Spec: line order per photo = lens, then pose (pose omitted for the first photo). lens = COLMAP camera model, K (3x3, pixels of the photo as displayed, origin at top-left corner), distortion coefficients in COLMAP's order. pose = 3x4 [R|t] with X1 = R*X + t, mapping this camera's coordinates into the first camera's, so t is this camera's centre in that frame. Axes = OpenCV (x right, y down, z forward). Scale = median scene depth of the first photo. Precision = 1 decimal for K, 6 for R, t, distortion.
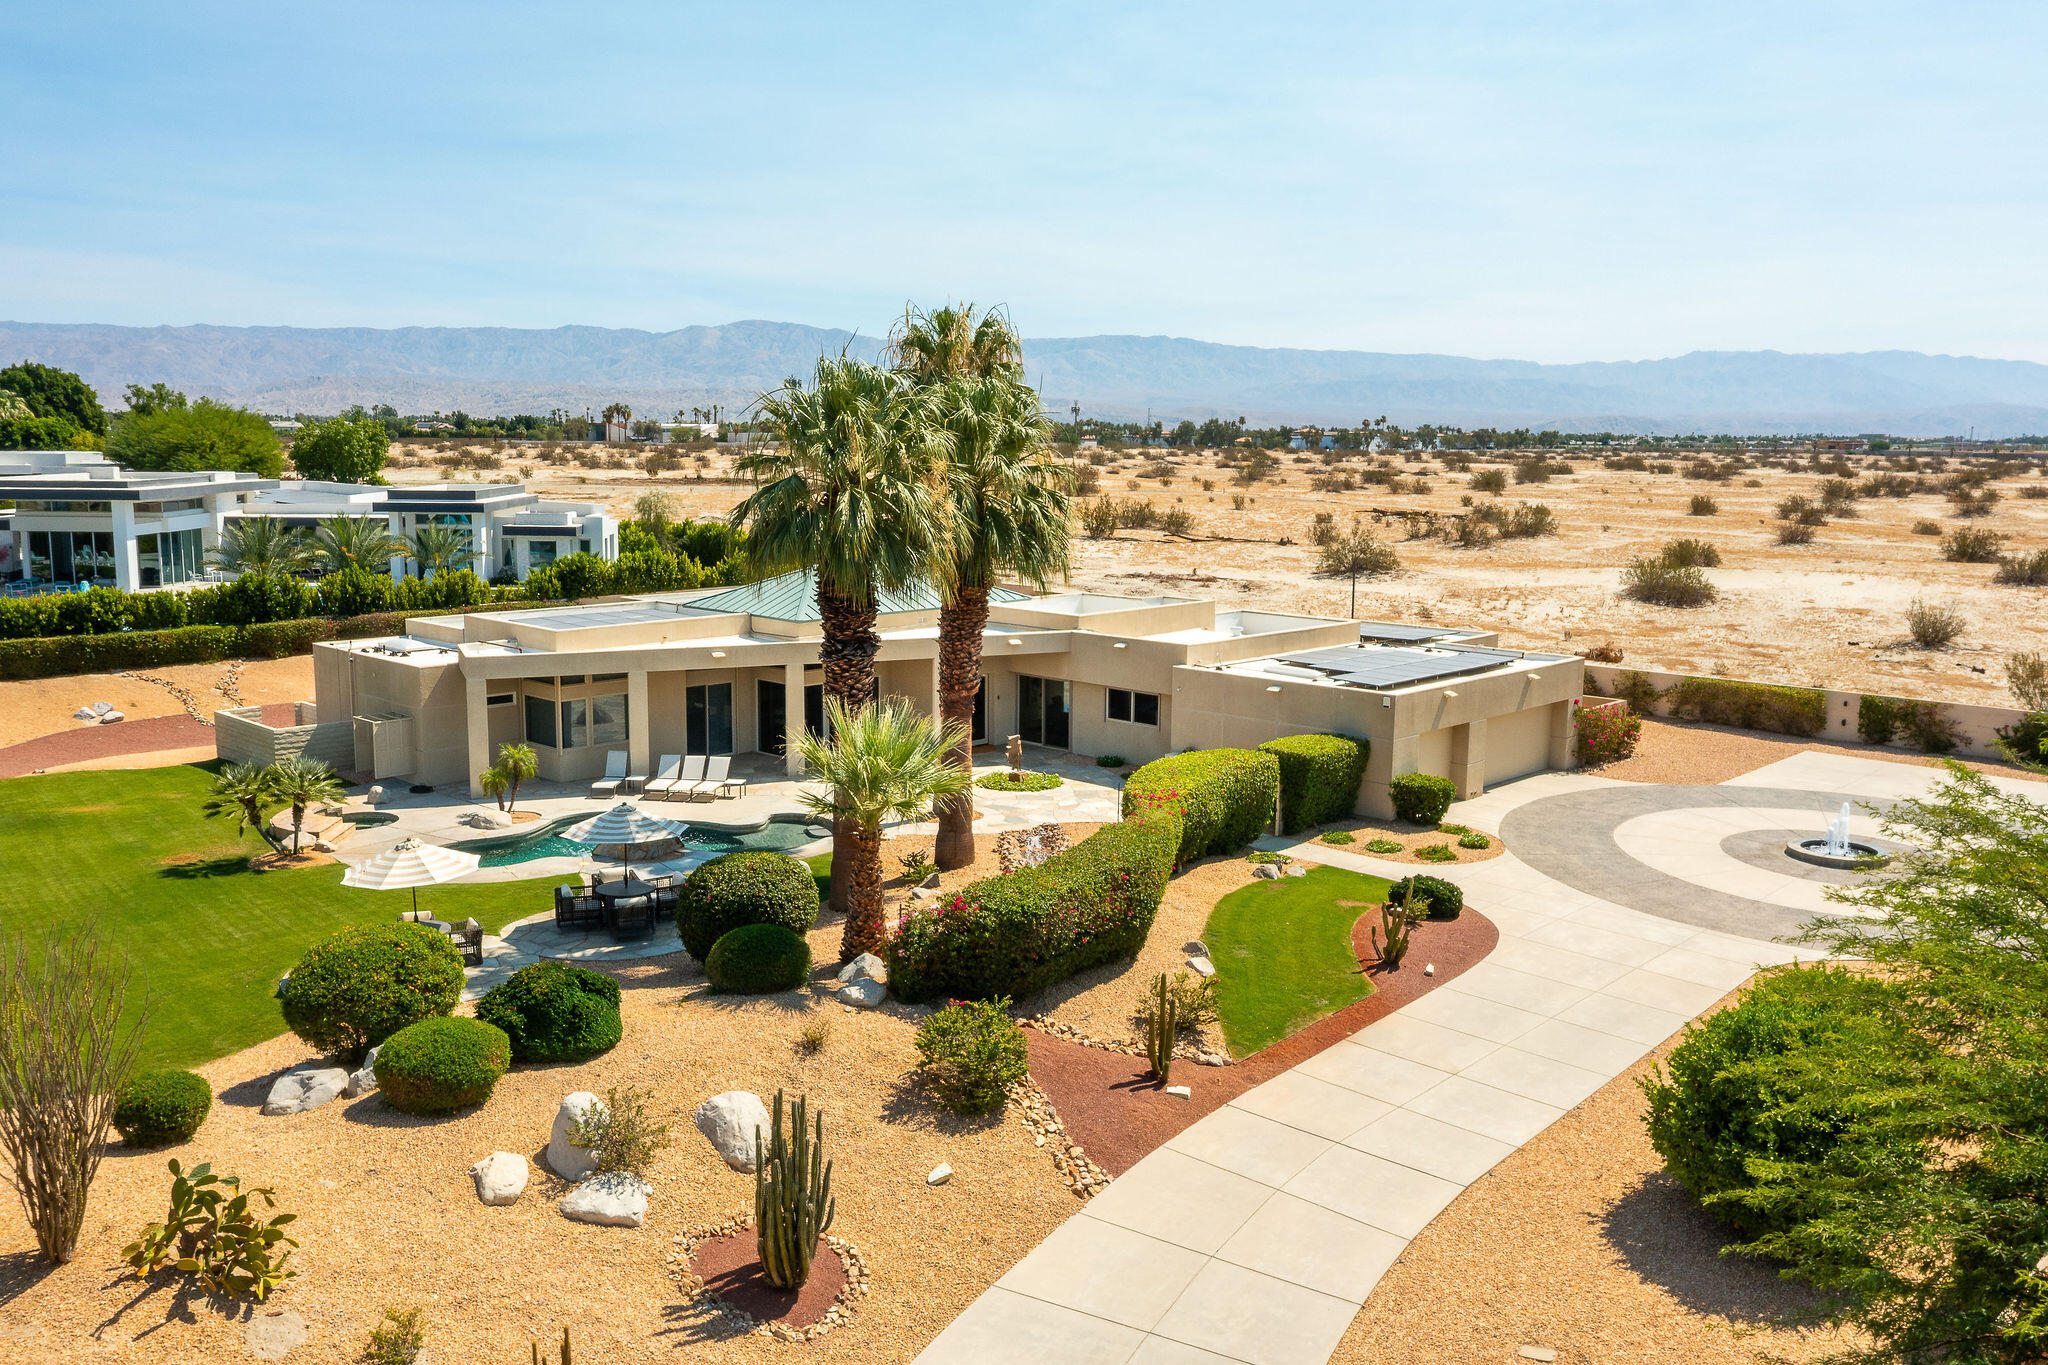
lens RADIAL K [[1642.2, 0, 1024.0], [0, 1642.2, 682.5], [0, 0, 1]] dist [-0.007568, 0.006126]
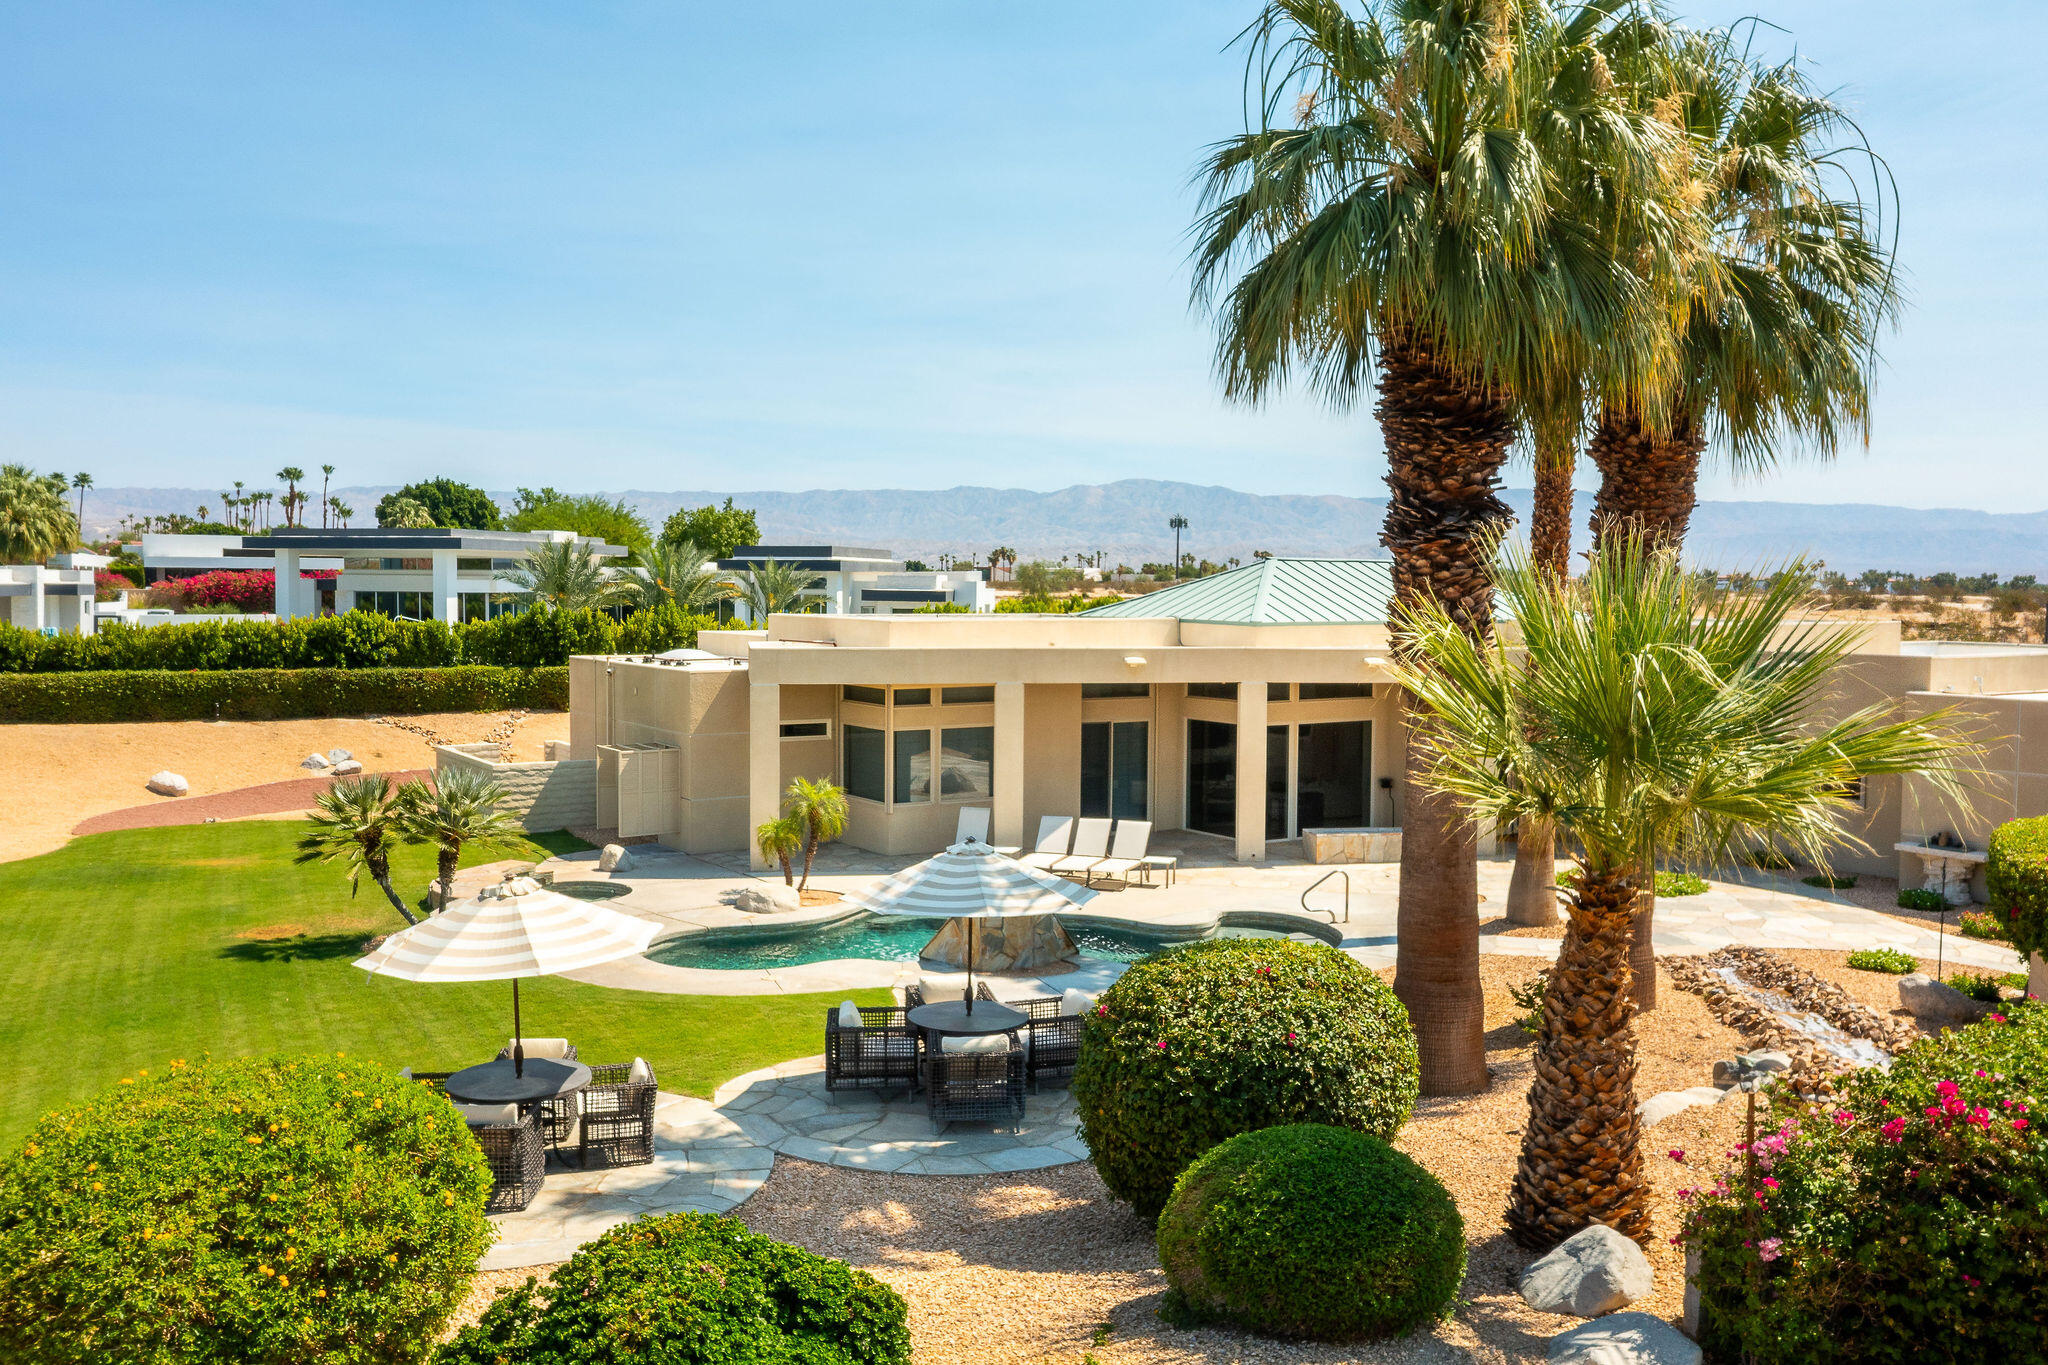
lens RADIAL K [[1642.2, 0, 1024.0], [0, 1642.2, 682.5], [0, 0, 1]] dist [-0.007568, 0.006126]
pose [[0.974289, 0.009294, -0.225109, -0.085998], [-0.031121, 0.995122, -0.093610, 0.052442], [0.223141, 0.098209, 0.969826, 0.380828]]
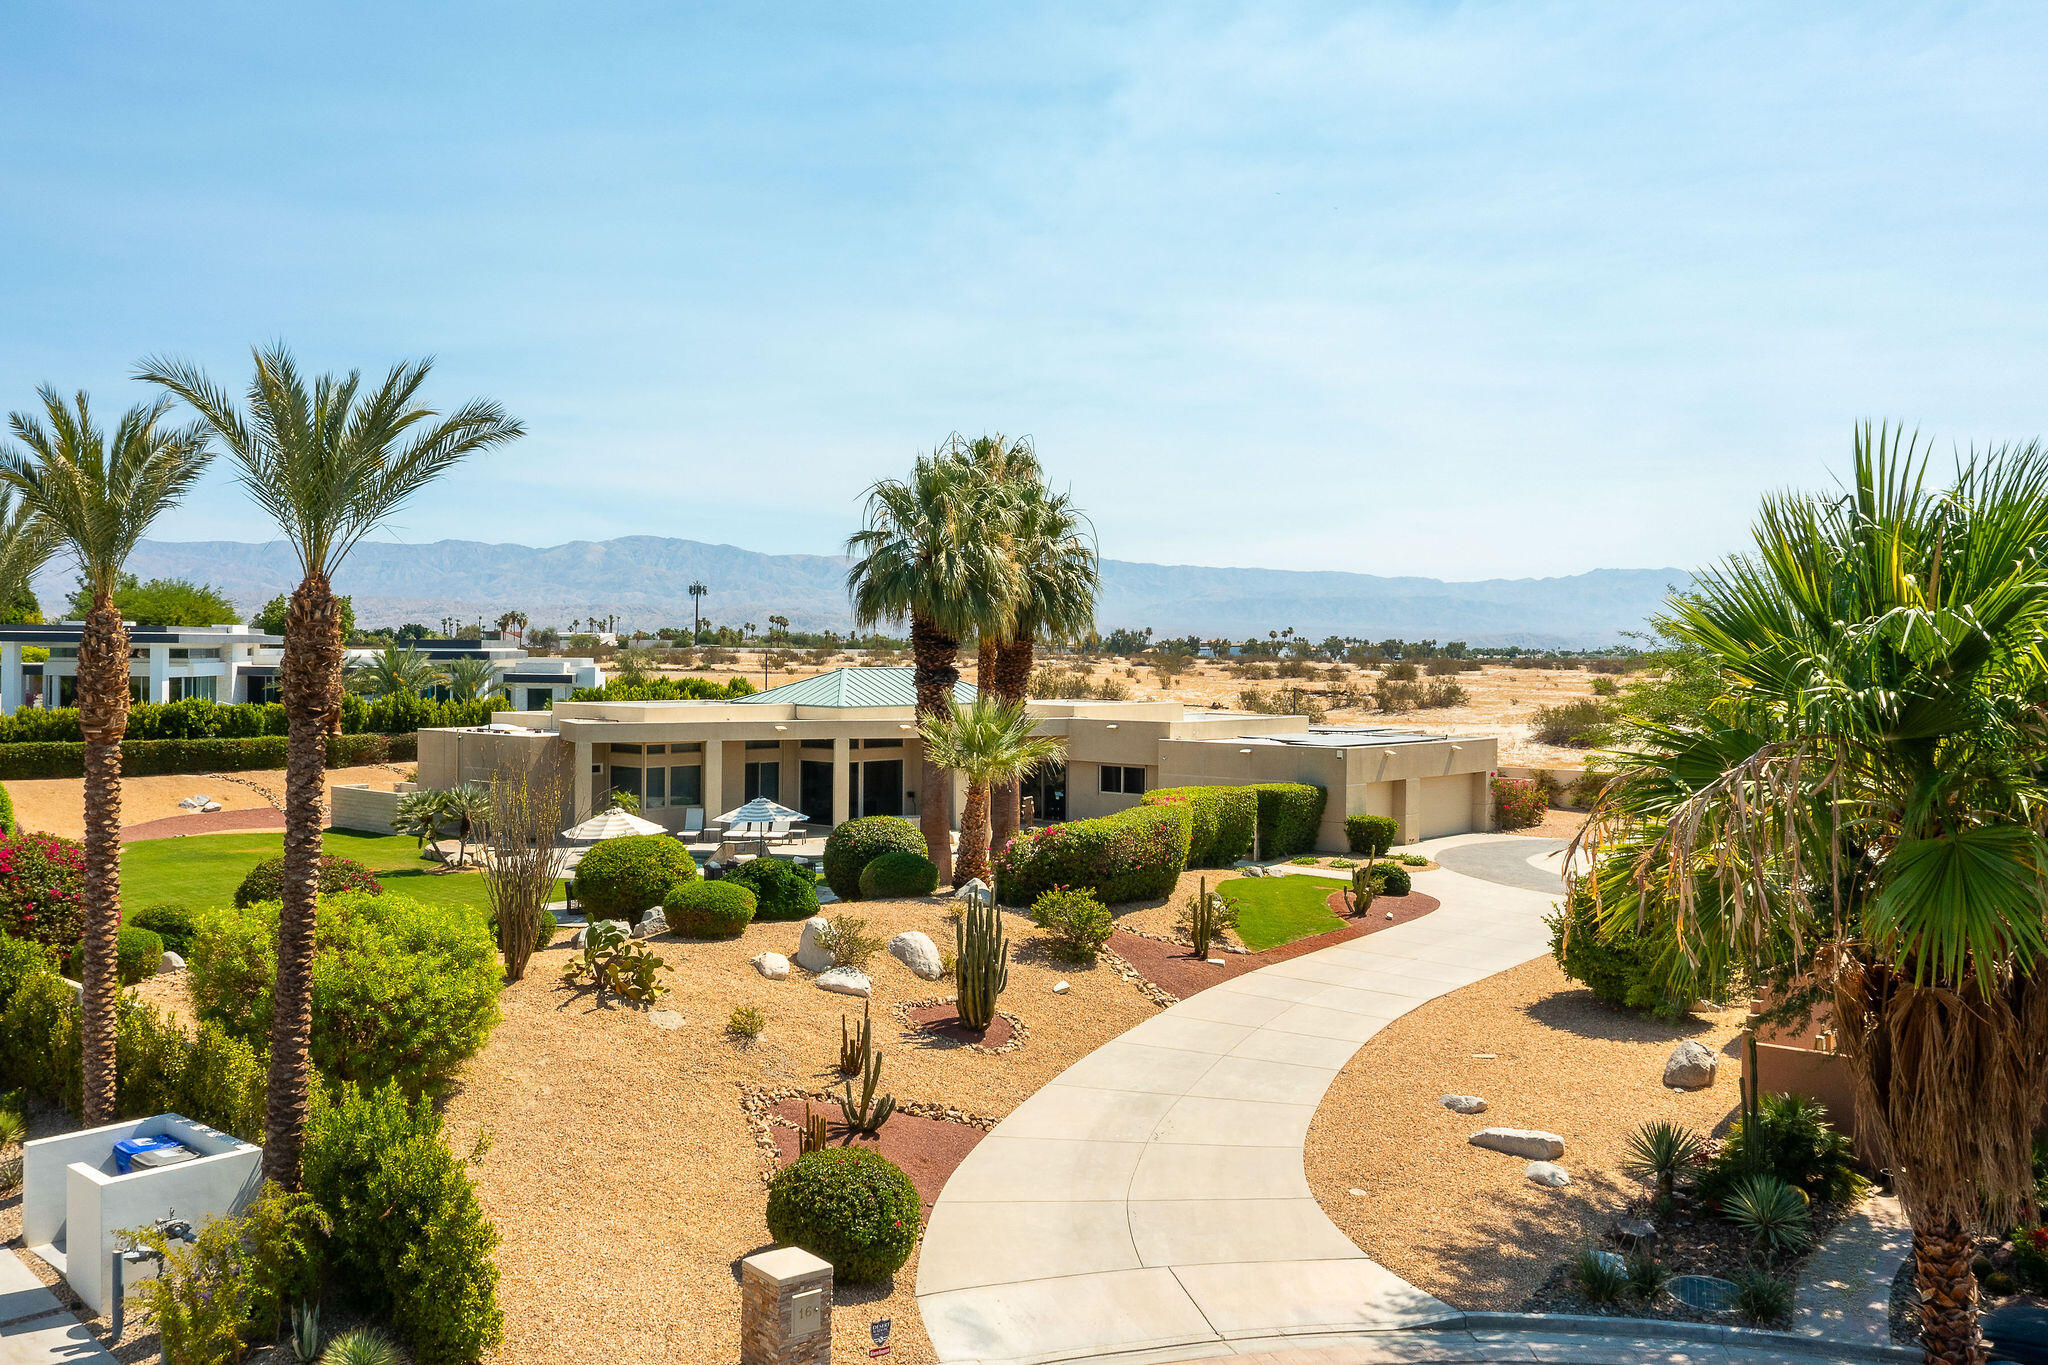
lens RADIAL K [[1732.9, 0, 1008.3], [0, 1732.9, 664.5], [0, 0, 1]] dist [-0.008153, 0.000614]
pose [[0.998563, -0.002000, 0.053544, -0.089197], [0.009727, 0.989463, -0.144461, 0.121464], [-0.052691, 0.144774, 0.988061, -0.257668]]
